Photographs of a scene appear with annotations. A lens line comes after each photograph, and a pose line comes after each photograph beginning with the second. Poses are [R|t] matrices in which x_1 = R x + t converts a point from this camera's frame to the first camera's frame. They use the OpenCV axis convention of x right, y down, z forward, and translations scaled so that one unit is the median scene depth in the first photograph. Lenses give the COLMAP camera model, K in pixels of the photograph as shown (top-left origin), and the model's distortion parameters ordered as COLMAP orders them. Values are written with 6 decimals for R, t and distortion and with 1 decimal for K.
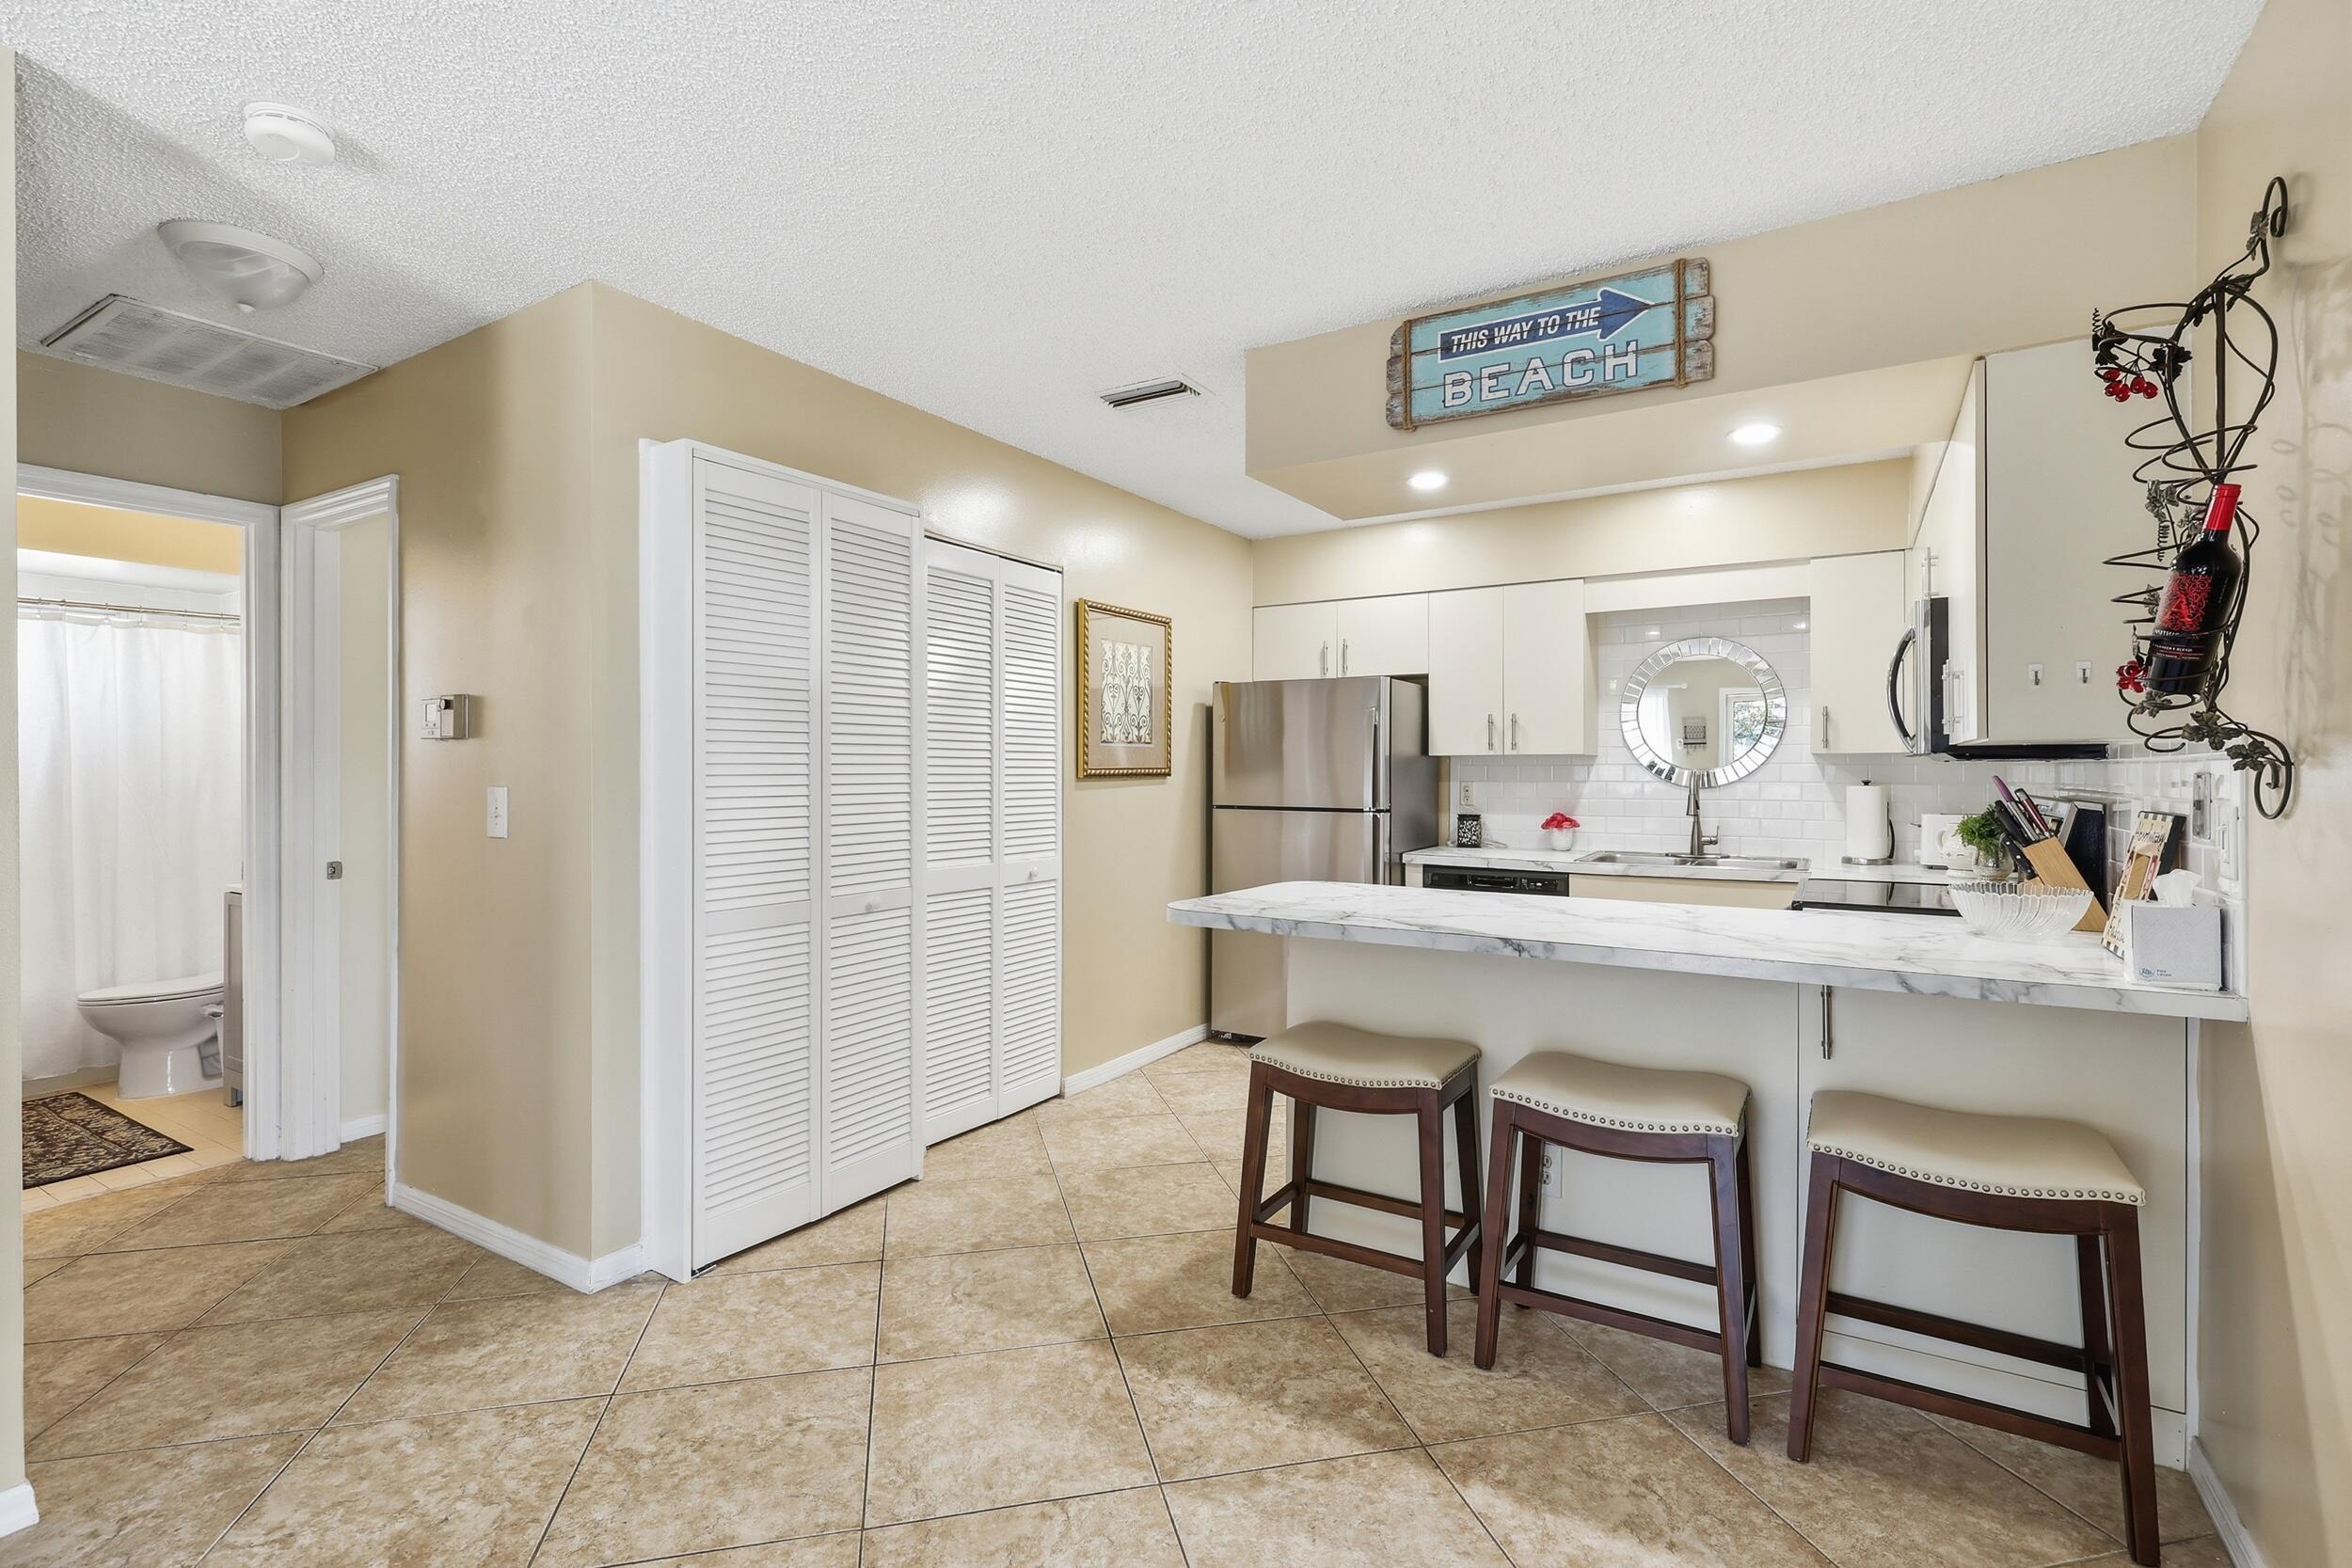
lens RADIAL K [[1075.2, 0, 1176.6], [0, 1075.2, 774.6], [0, 0, 1]] dist [-0.000986, 0.000181]
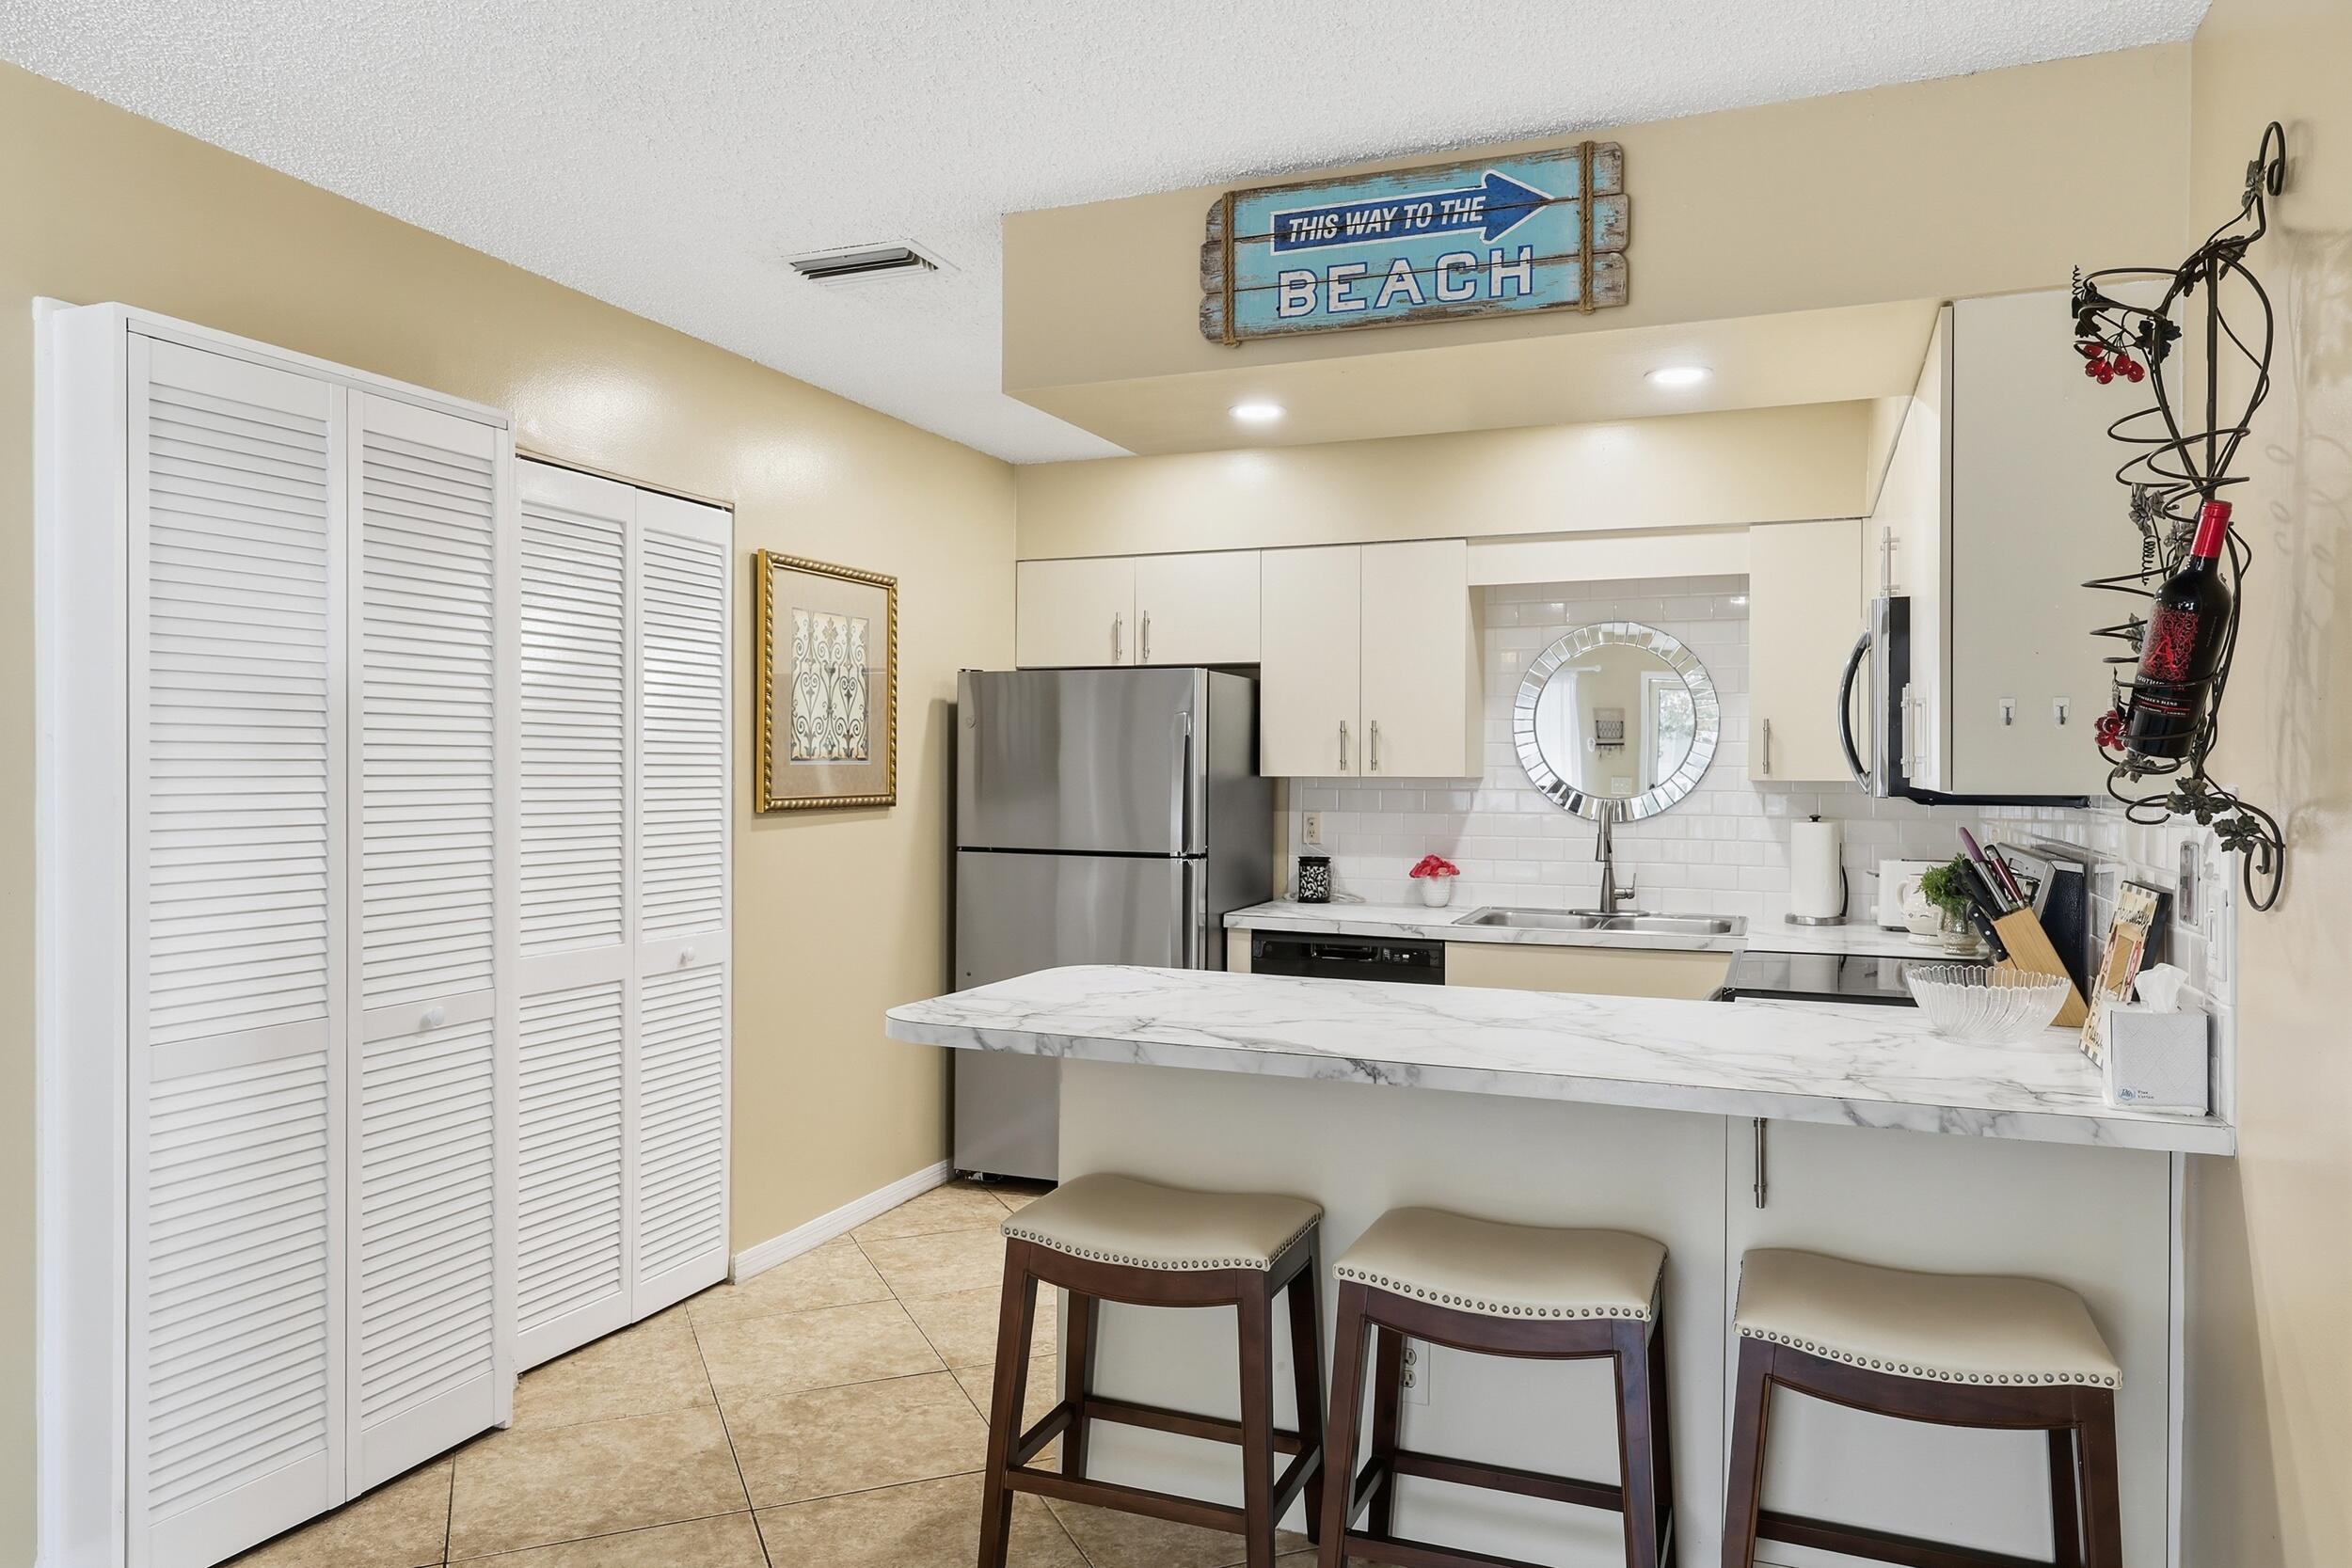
lens RADIAL K [[1531.9, 0, 1176.0], [0, 1531.9, 784.0], [0, 0, 1]] dist [0.002354, -0.000880]
pose [[0.985194, 0.002860, 0.171421, 0.006149], [-0.004008, 0.999972, 0.006347, -0.036200], [-0.171398, -0.006940, 0.985177, -0.001475]]
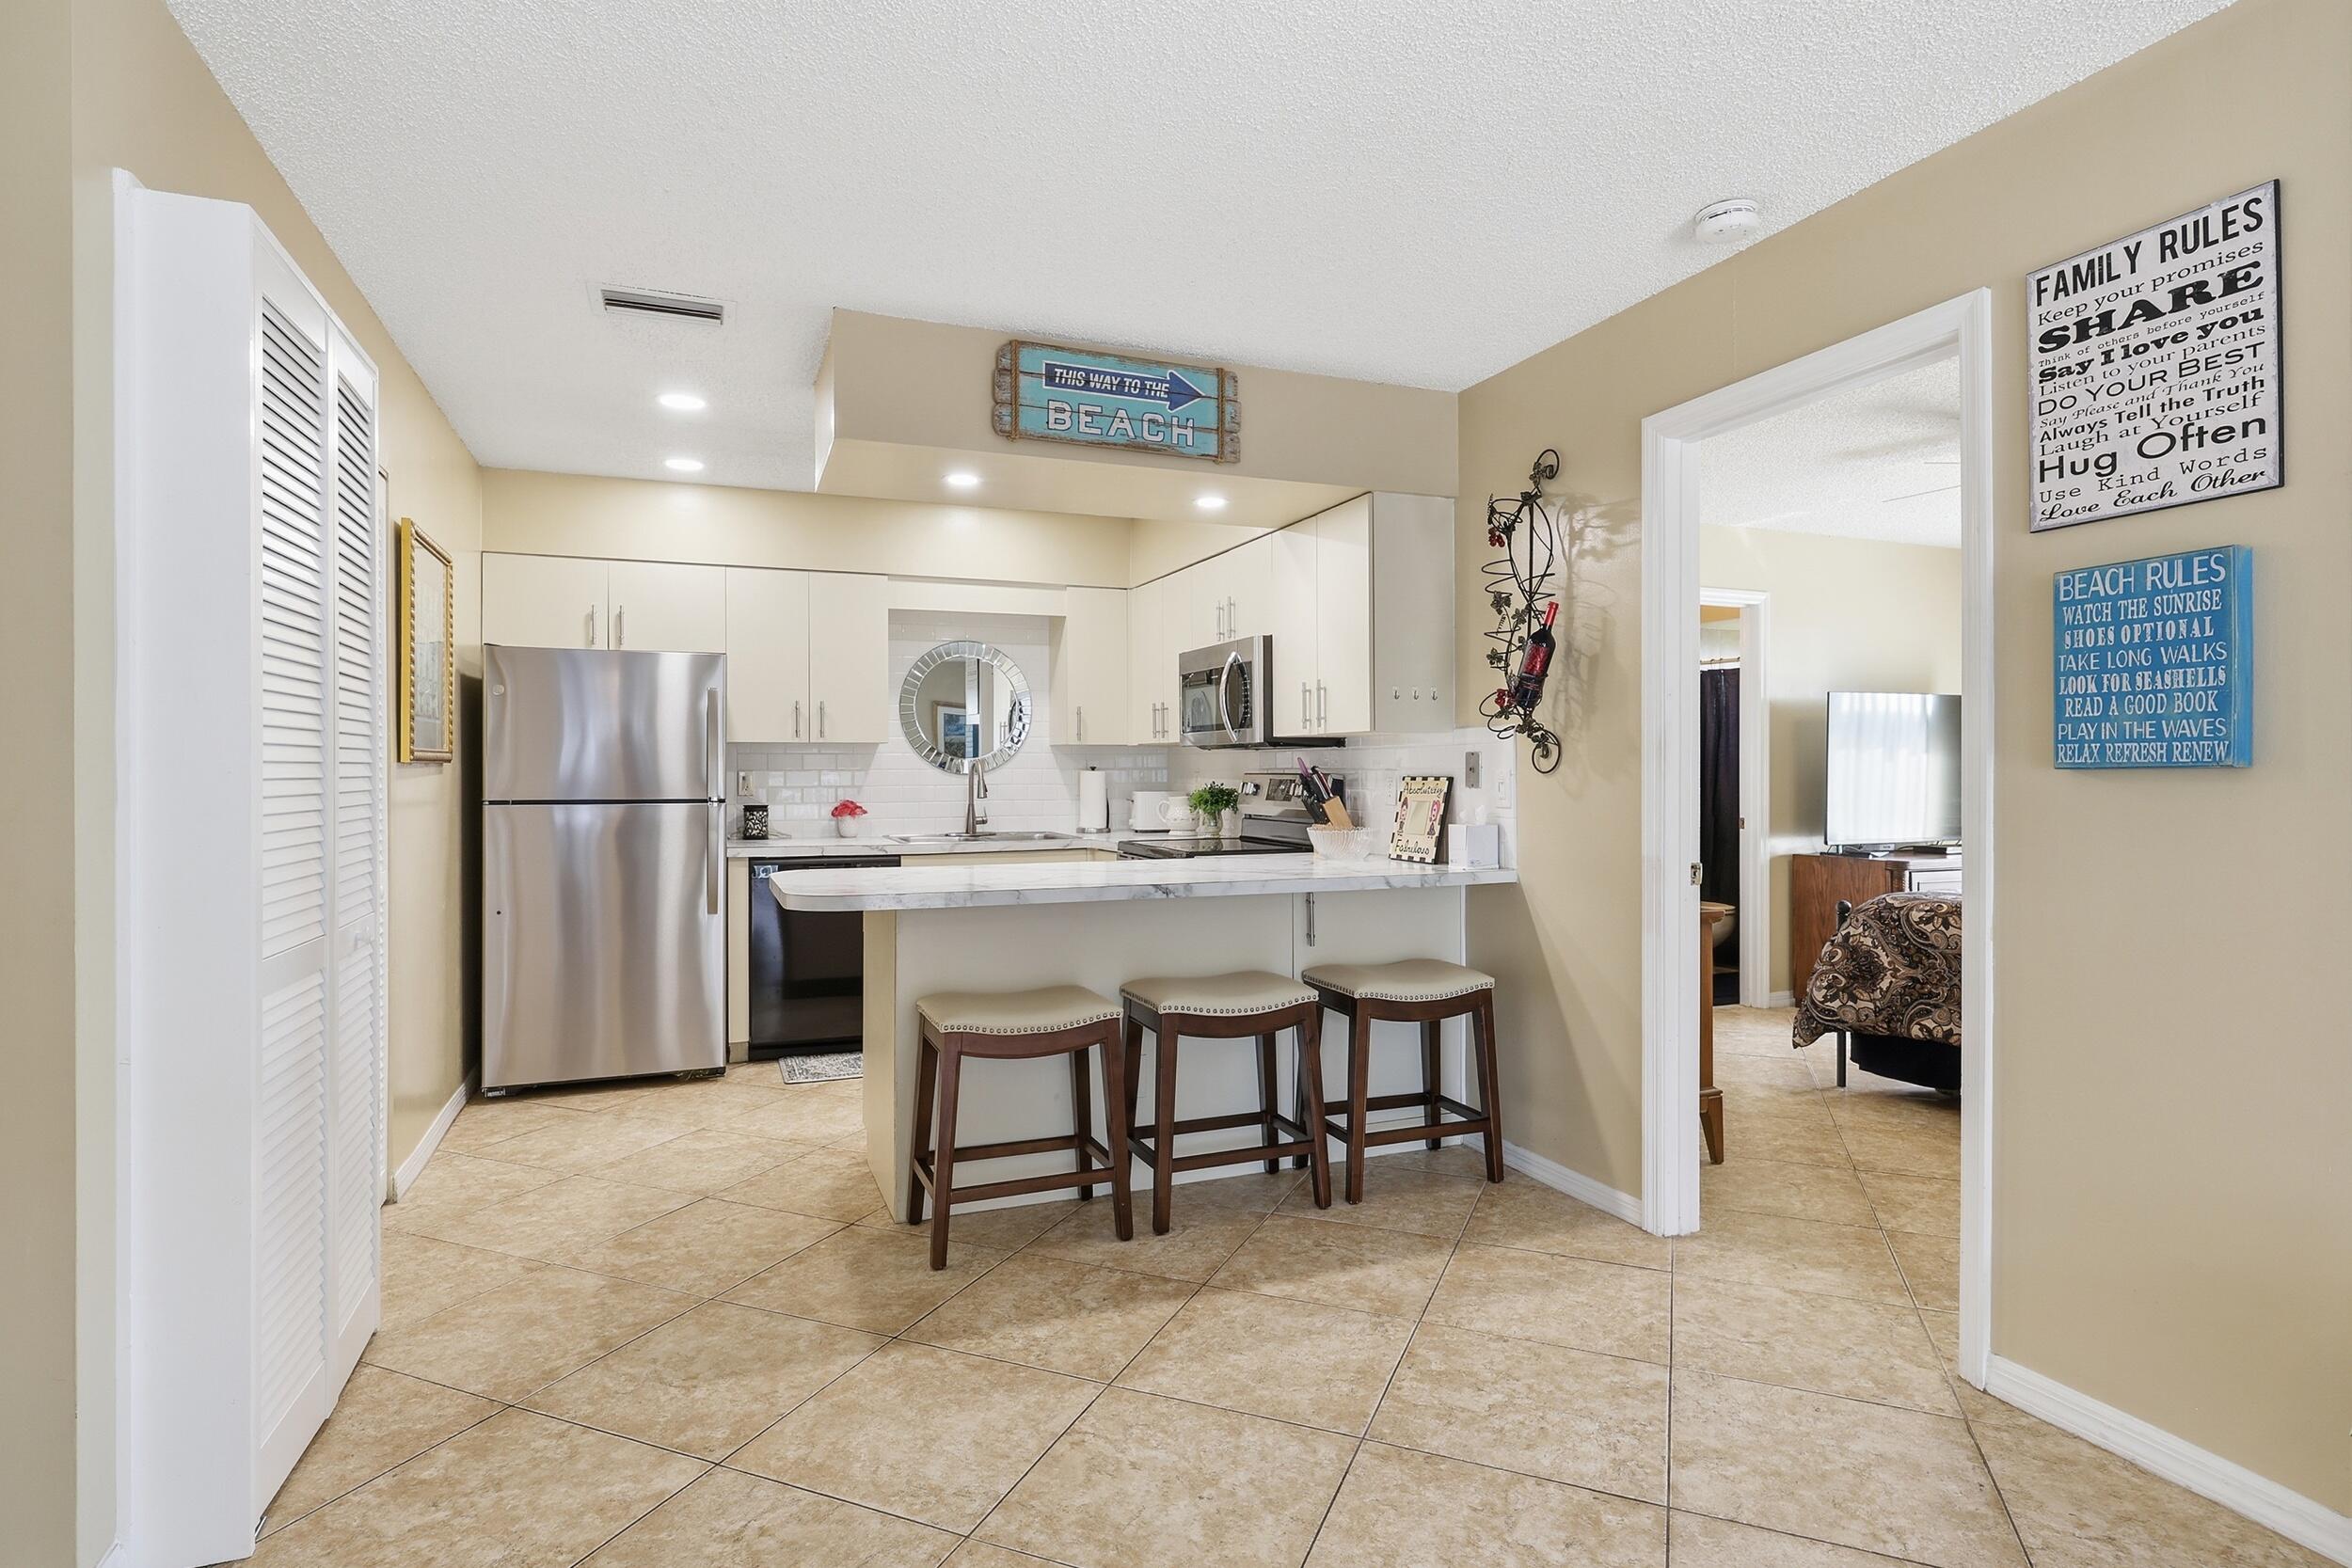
lens RADIAL K [[1185.5, 0, 1173.2], [0, 1185.5, 774.7], [0, 0, 1]] dist [-0.001431, -0.000222]
pose [[0.594884, -0.005421, 0.803793, -0.691962], [0.006763, 0.999976, 0.001739, 0.021640], [-0.803783, 0.004402, 0.594907, 0.157848]]
